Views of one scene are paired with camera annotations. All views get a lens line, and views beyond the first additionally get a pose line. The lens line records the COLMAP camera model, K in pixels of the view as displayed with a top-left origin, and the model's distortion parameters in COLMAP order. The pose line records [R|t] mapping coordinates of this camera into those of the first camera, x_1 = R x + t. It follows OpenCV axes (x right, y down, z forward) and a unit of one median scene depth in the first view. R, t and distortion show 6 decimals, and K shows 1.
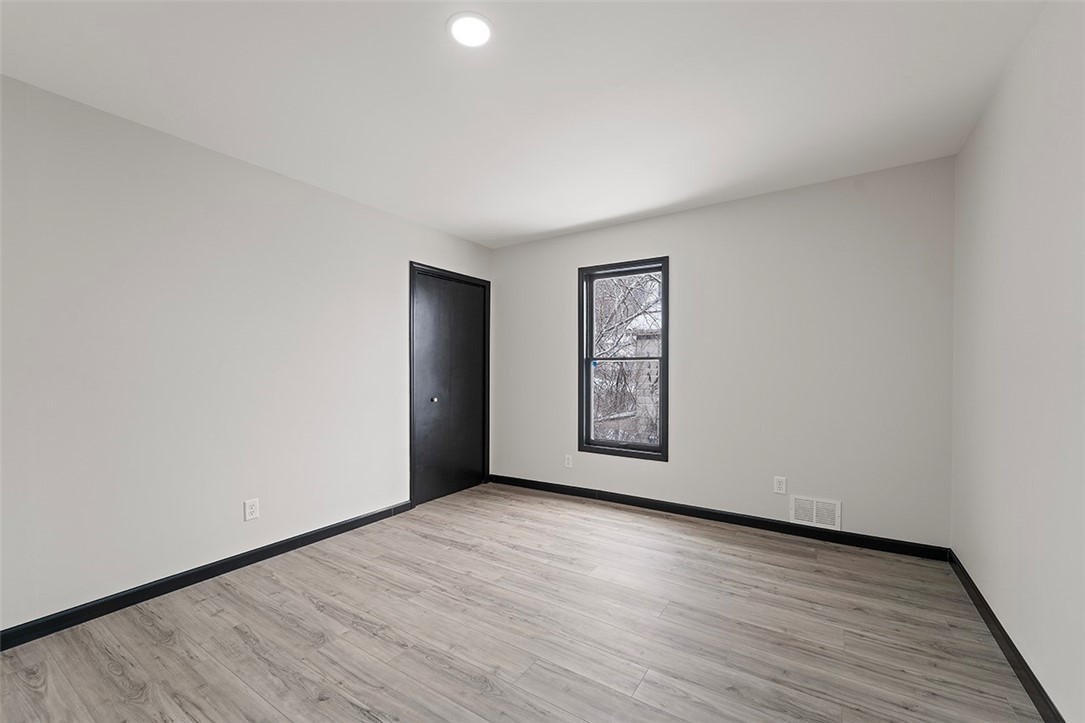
lens RADIAL K [[437.7, 0, 542.6], [0, 437.7, 365.9], [0, 0, 1]] dist [-0.002168, -0.001902]
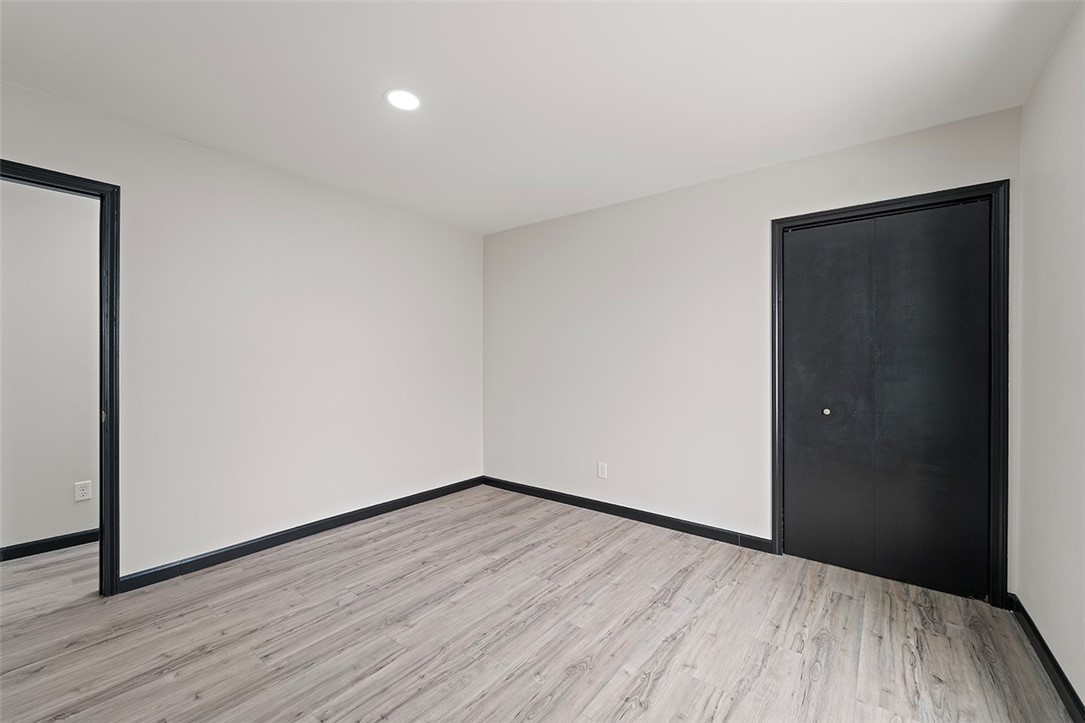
lens RADIAL K [[437.7, 0, 542.0], [0, 437.7, 359.0], [0, 0, 1]] dist [-0.002168, -0.001902]
pose [[-0.080594, -0.001417, -0.996746, 0.656199], [0.000902, 0.999998, -0.001495, -0.001302], [0.996747, -0.001019, -0.080592, 0.937021]]
